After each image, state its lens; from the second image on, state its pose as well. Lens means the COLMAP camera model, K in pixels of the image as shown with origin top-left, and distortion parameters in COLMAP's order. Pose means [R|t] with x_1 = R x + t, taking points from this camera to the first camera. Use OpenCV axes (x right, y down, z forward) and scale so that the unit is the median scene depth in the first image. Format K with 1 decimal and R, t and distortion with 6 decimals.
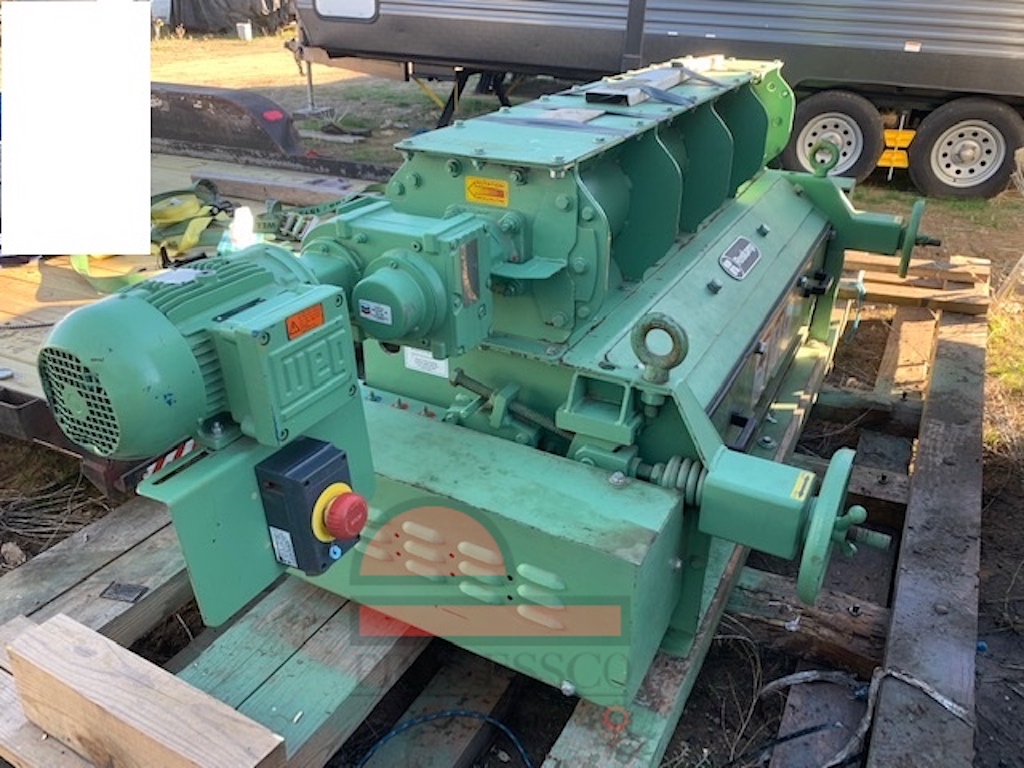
lens RADIAL K [[778.9, 0, 512.0], [0, 778.9, 384.0], [0, 0, 1]] dist [-0.001208, -0.000039]
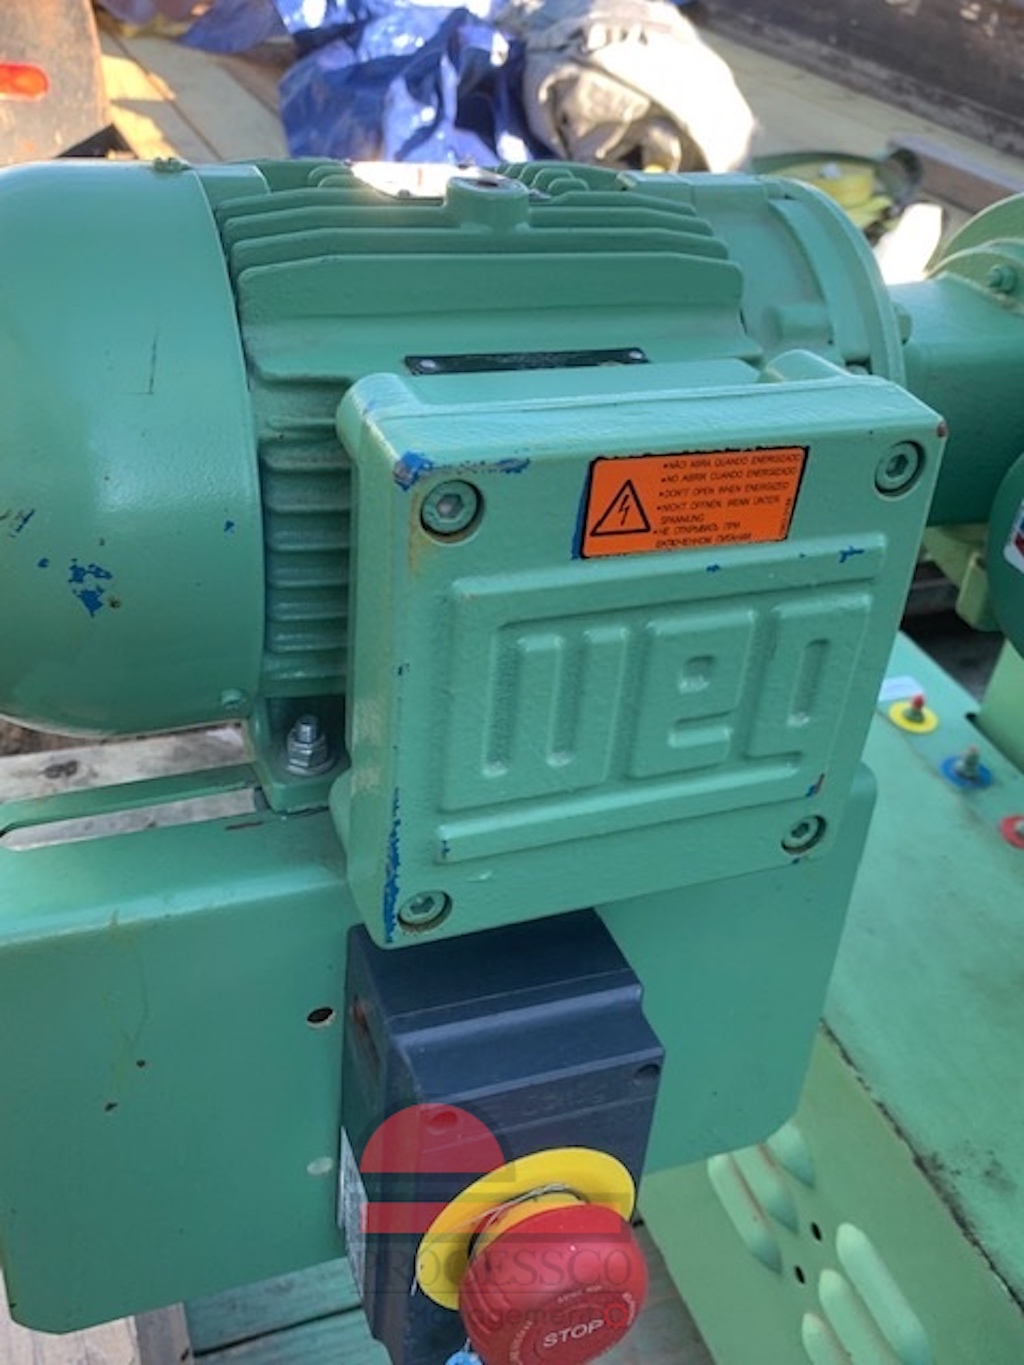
lens RADIAL K [[1368.9, 0, 512.0], [0, 1368.9, 682.5], [0, 0, 1]] dist [0.008279, -0.007997]
pose [[0.763651, 0.431834, -0.479954, -0.095744], [-0.393816, 0.900637, 0.183742, -0.079844], [0.511610, 0.048699, 0.857836, 0.614851]]
